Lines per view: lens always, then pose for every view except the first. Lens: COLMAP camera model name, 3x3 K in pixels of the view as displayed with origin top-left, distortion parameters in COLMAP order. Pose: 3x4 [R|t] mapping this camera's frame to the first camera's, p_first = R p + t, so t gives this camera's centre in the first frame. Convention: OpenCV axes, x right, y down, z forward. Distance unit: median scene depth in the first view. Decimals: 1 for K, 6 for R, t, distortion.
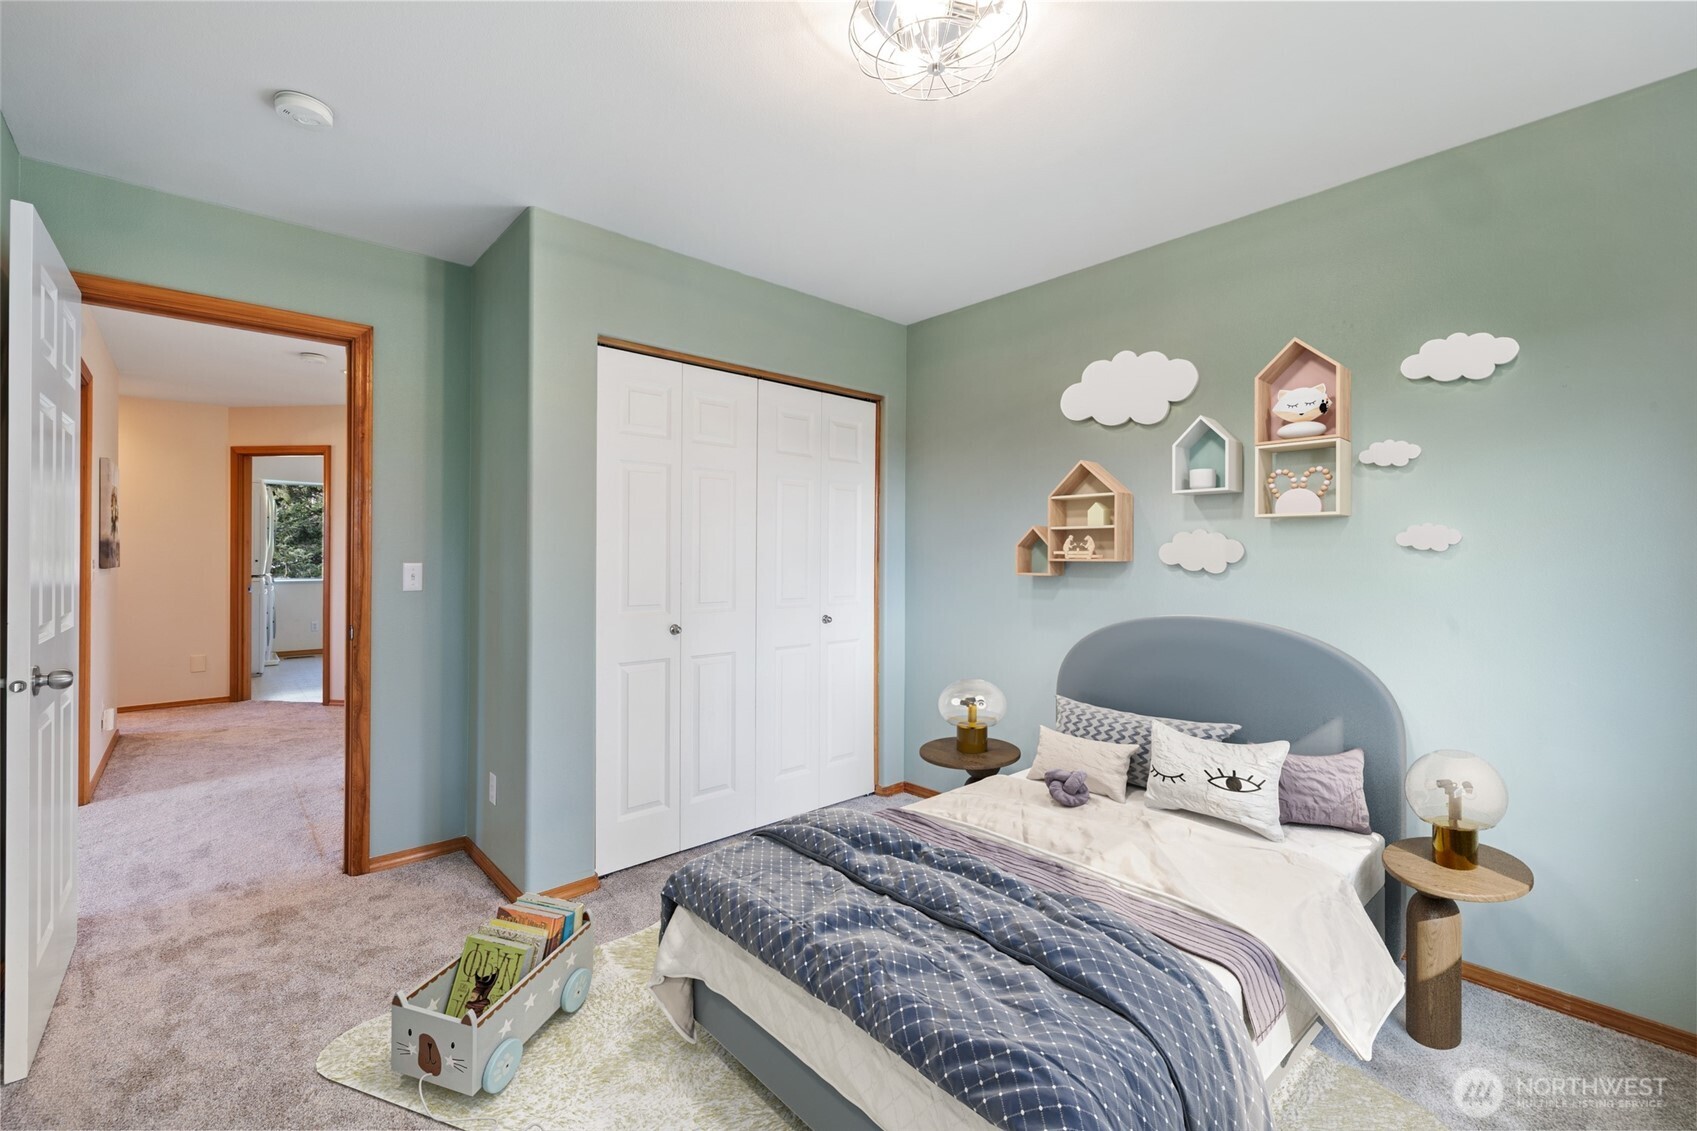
lens RADIAL K [[716.2, 0, 854.0], [0, 716.2, 563.0], [0, 0, 1]] dist [-0.000138, -0.000593]
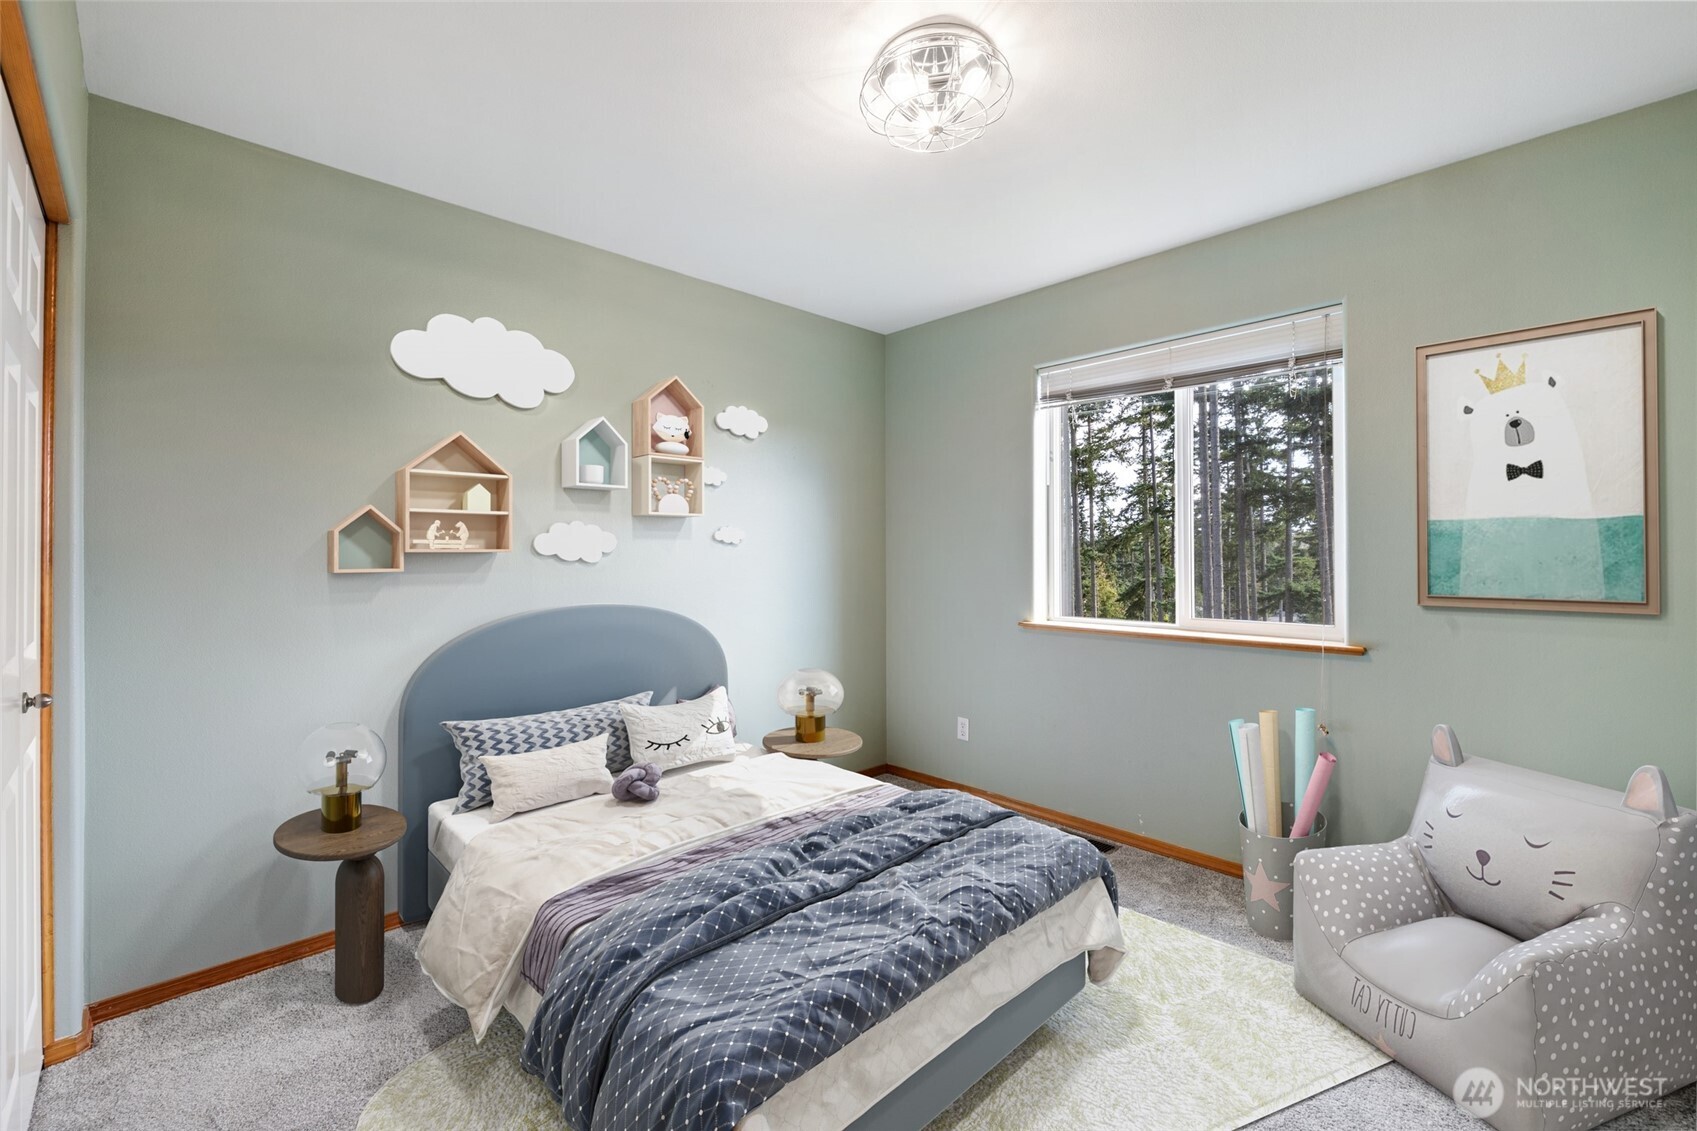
lens RADIAL K [[716.2, 0, 869.1], [0, 716.2, 538.6], [0, 0, 1]] dist [-0.000138, -0.000593]
pose [[-0.038777, 0.012358, 0.999171, -0.575925], [0.006912, 0.999903, -0.012099, -0.005666], [-0.999224, 0.006437, -0.038859, 0.604571]]
